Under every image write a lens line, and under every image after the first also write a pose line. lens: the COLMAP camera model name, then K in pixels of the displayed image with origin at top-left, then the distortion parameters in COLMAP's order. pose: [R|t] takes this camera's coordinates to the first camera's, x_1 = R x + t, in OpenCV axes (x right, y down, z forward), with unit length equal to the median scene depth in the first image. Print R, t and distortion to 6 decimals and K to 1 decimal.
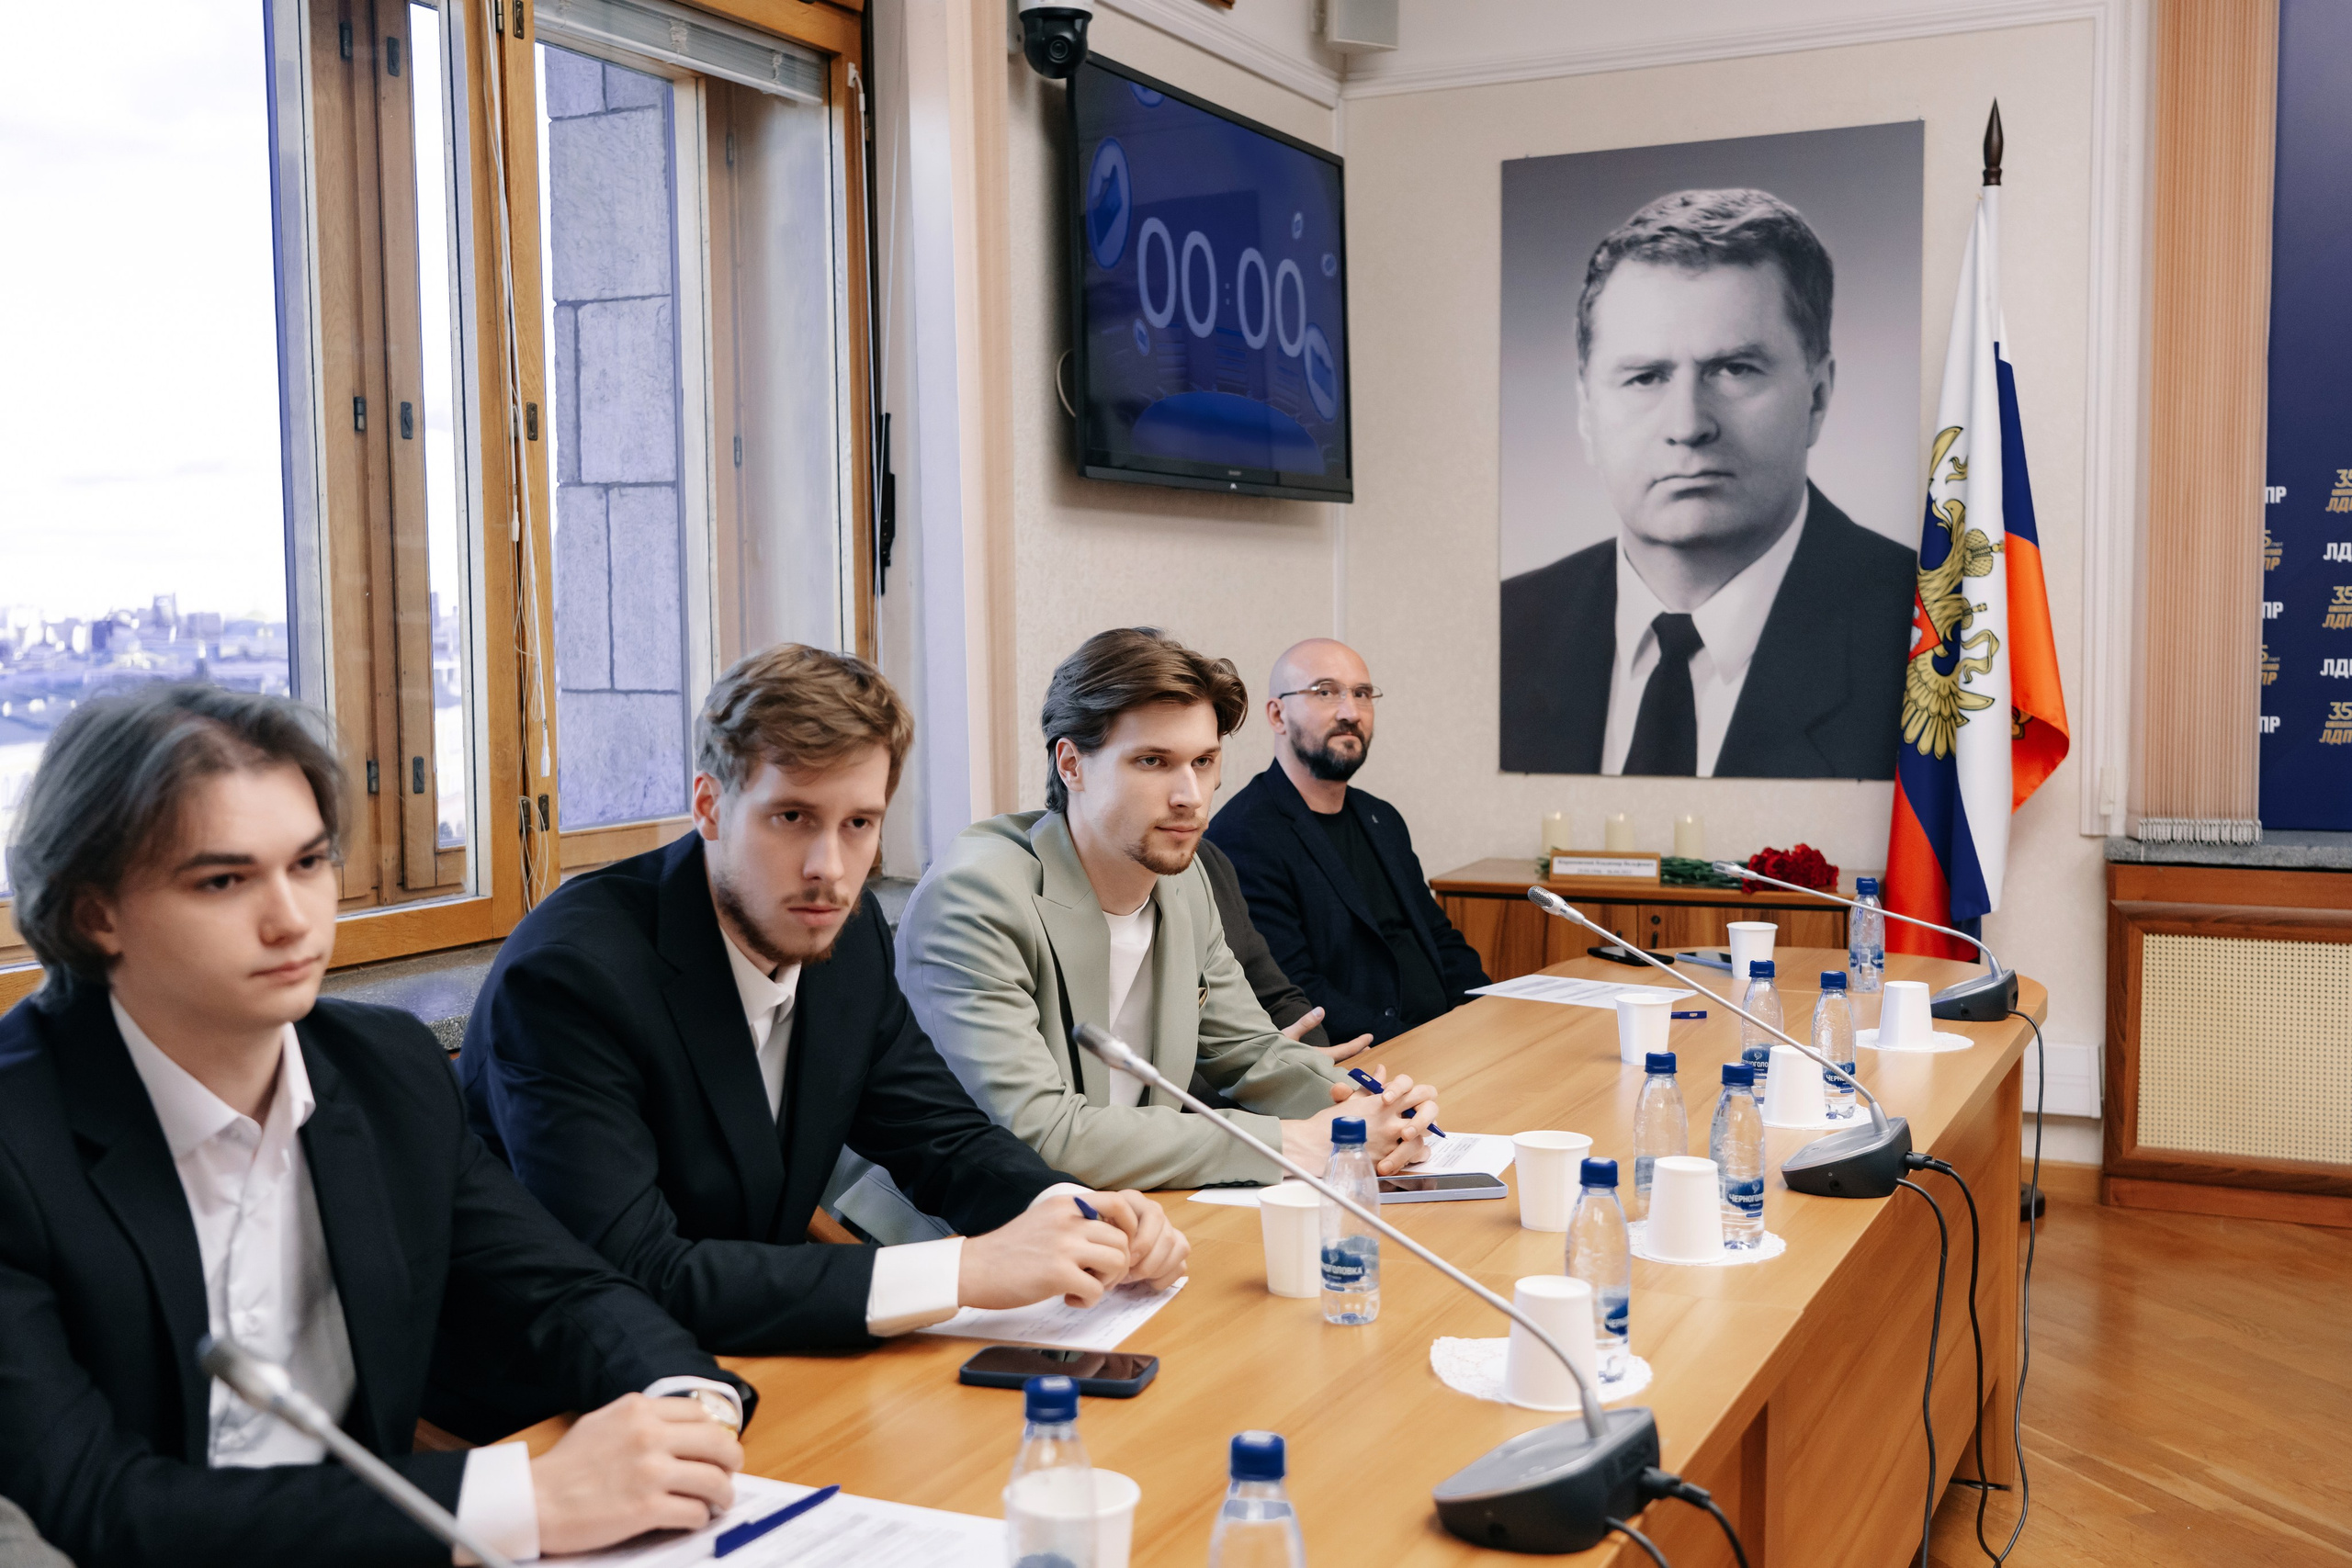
lens RADIAL K [[2501.5, 0, 1206.4], [0, 2501.5, 794.9], [0, 0, 1]] dist [0.060152, 0.000000]
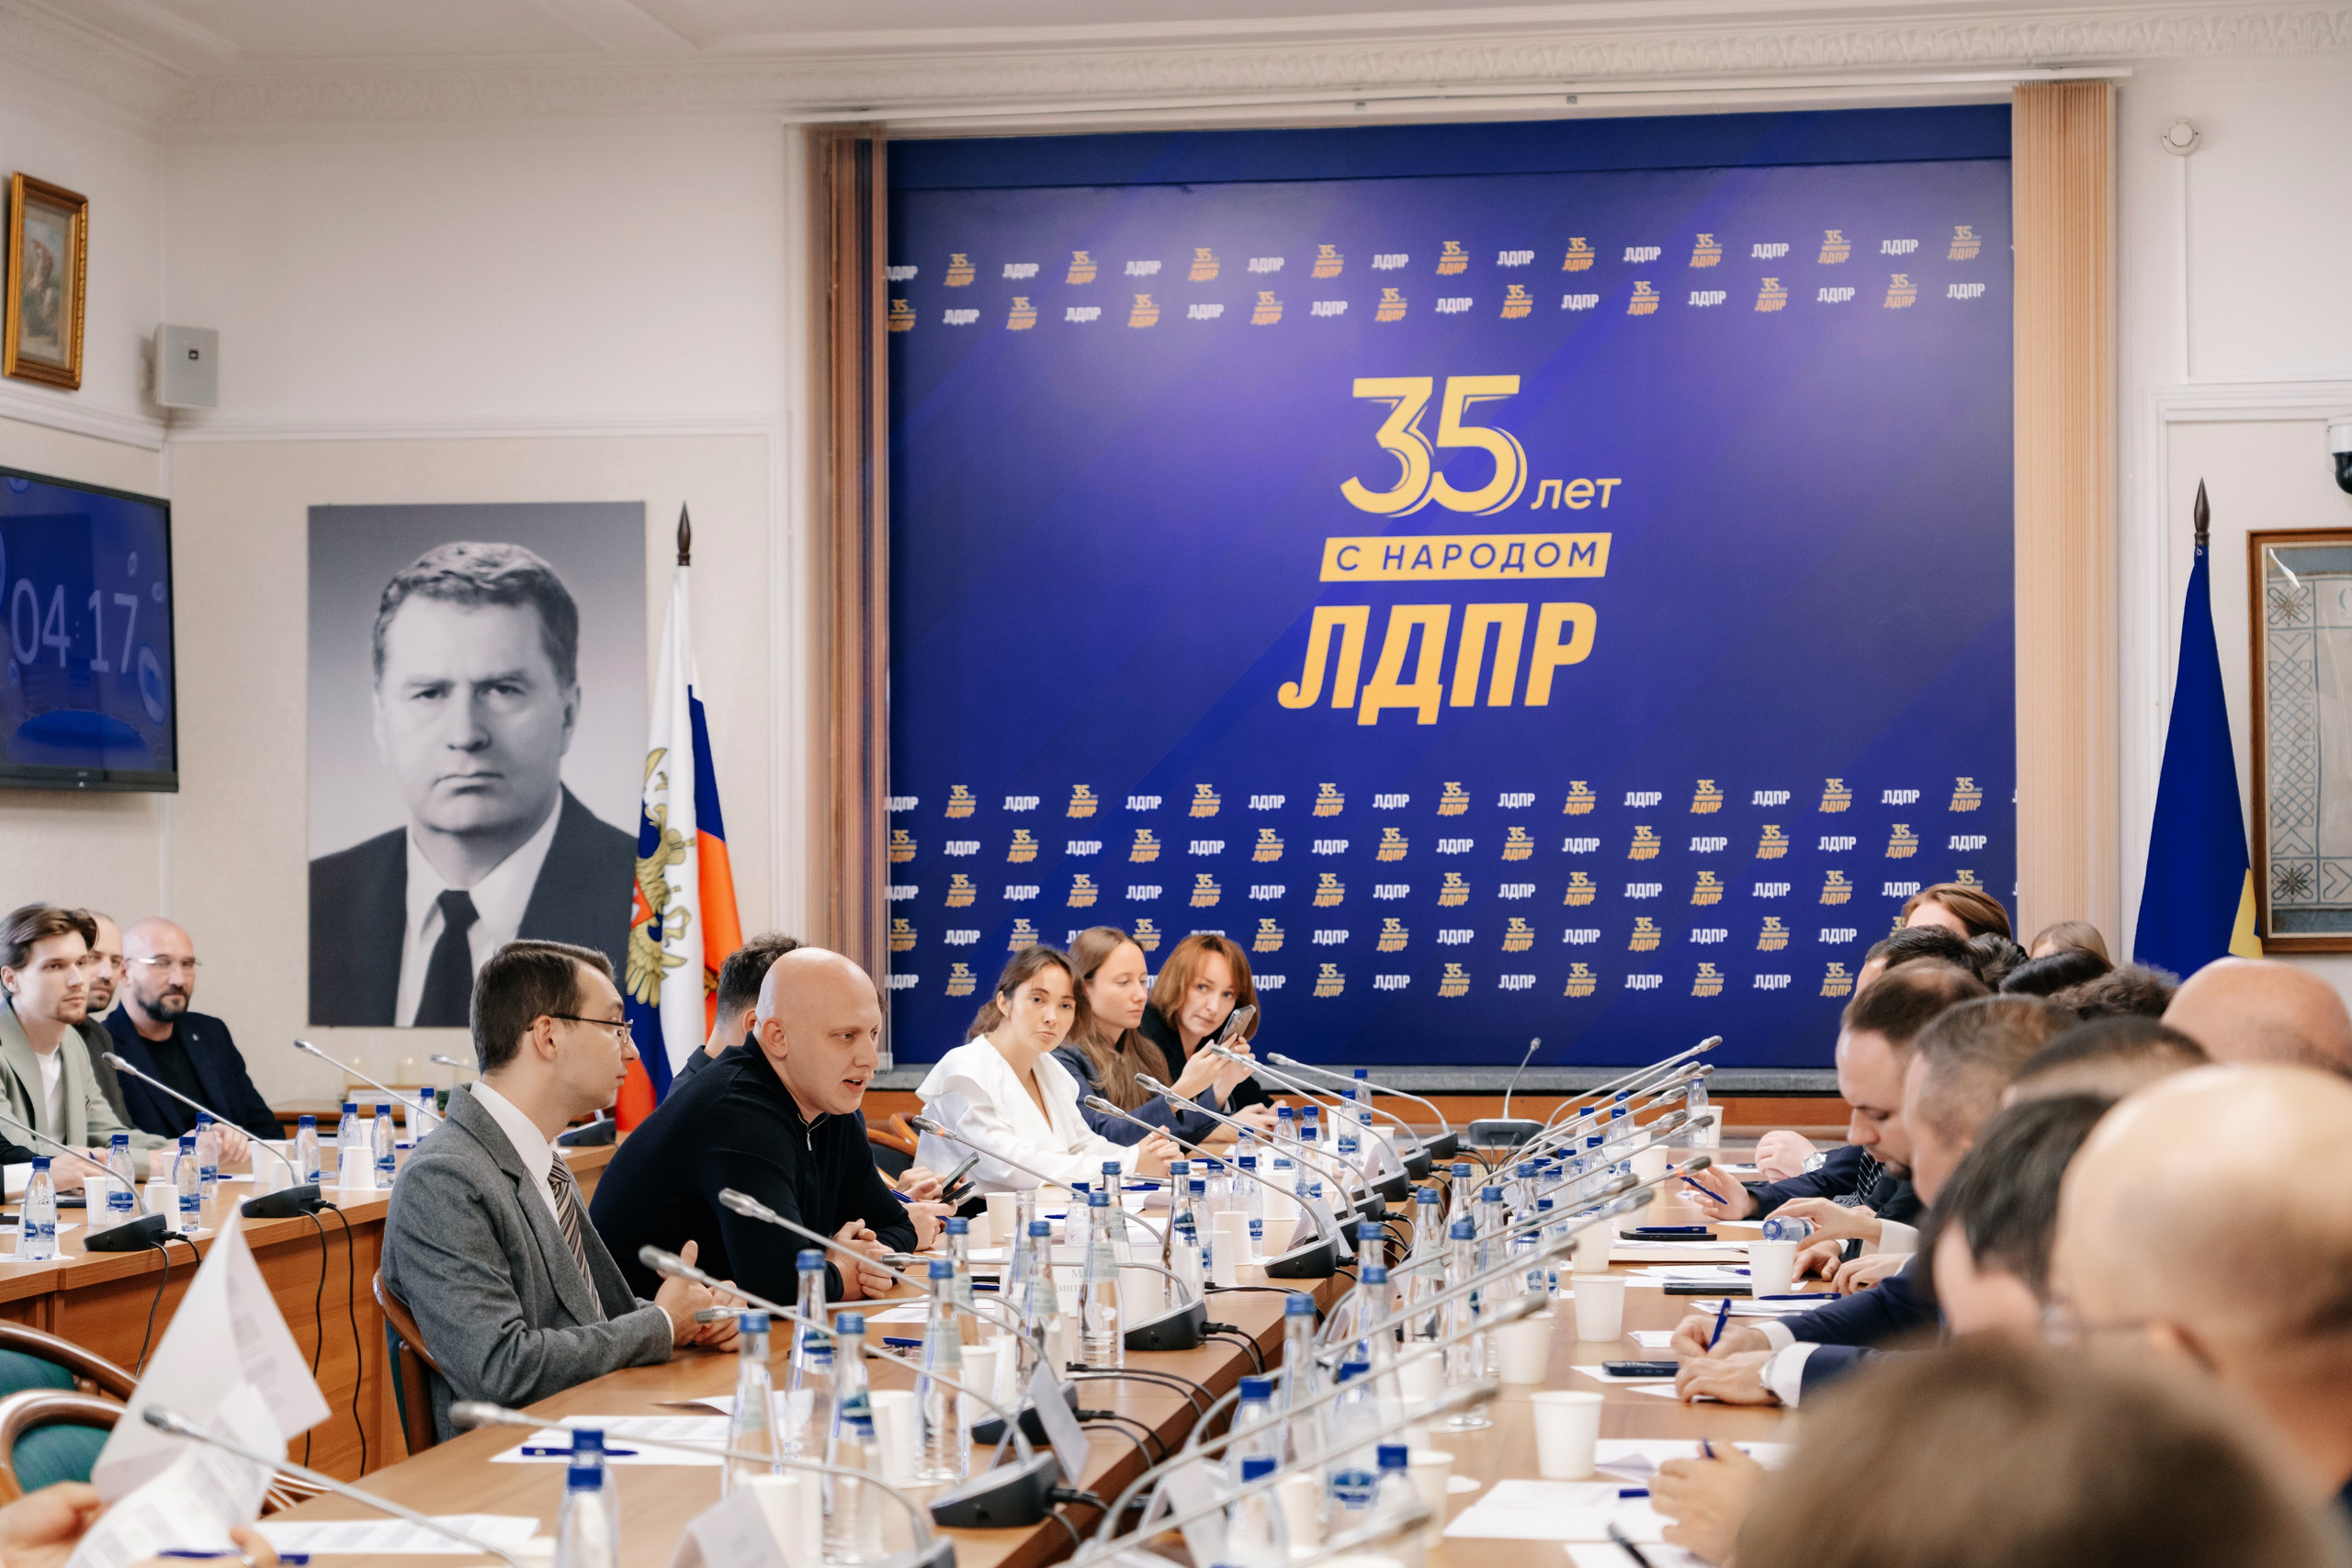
lens RADIAL K [[4730.6, 0, 1176.7], [0, 4730.6, 893.2], [0, 0, 1]] dist [0.059159, 0.000000]
pose [[0.961866, 0.005967, 0.273455, -0.101305], [0.012296, 0.997808, -0.065023, 0.081277], [-0.273243, 0.065906, 0.959685, -1.279633]]
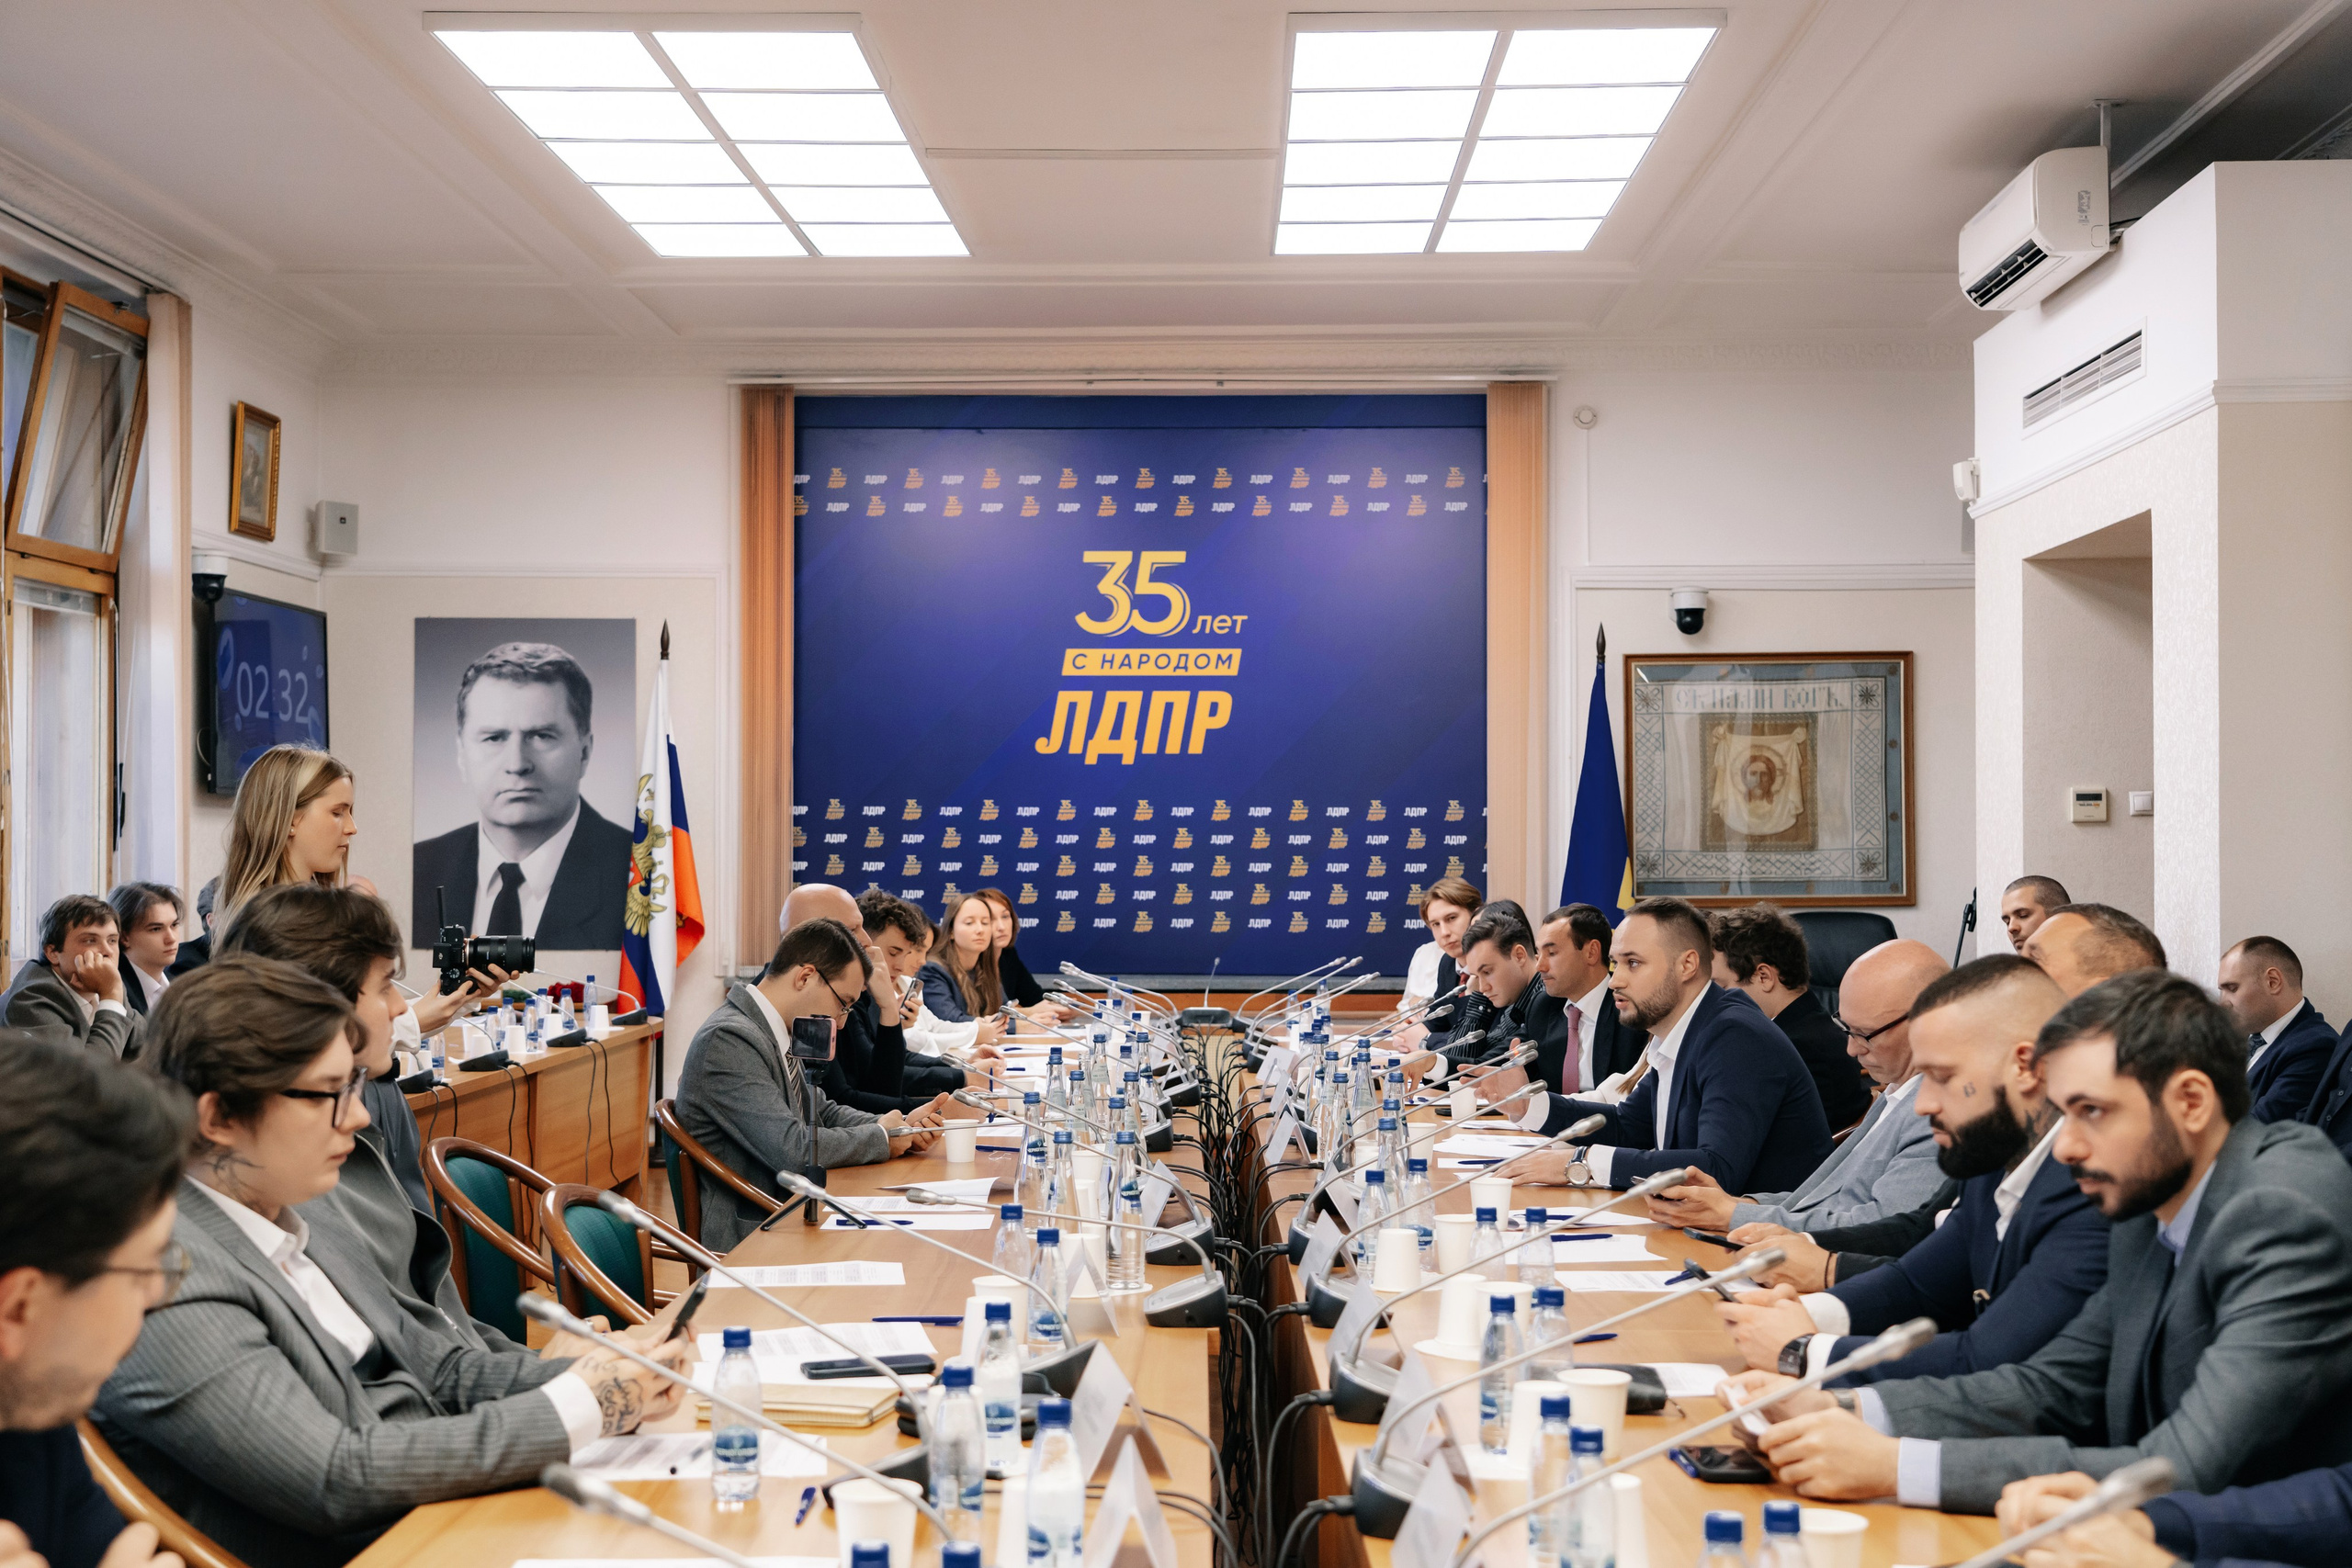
lens RADIAL K [[2900.3, 0, 1199.9], [0, 2900.3, 840.7], [0, 0, 1]] dist [0.034054, 0.000000]
pose [[0.914173, 0.015259, 0.405037, -0.227570], [0.015499, 0.997244, -0.072551, 0.078610], [-0.405028, 0.072601, 0.911417, -1.219511]]
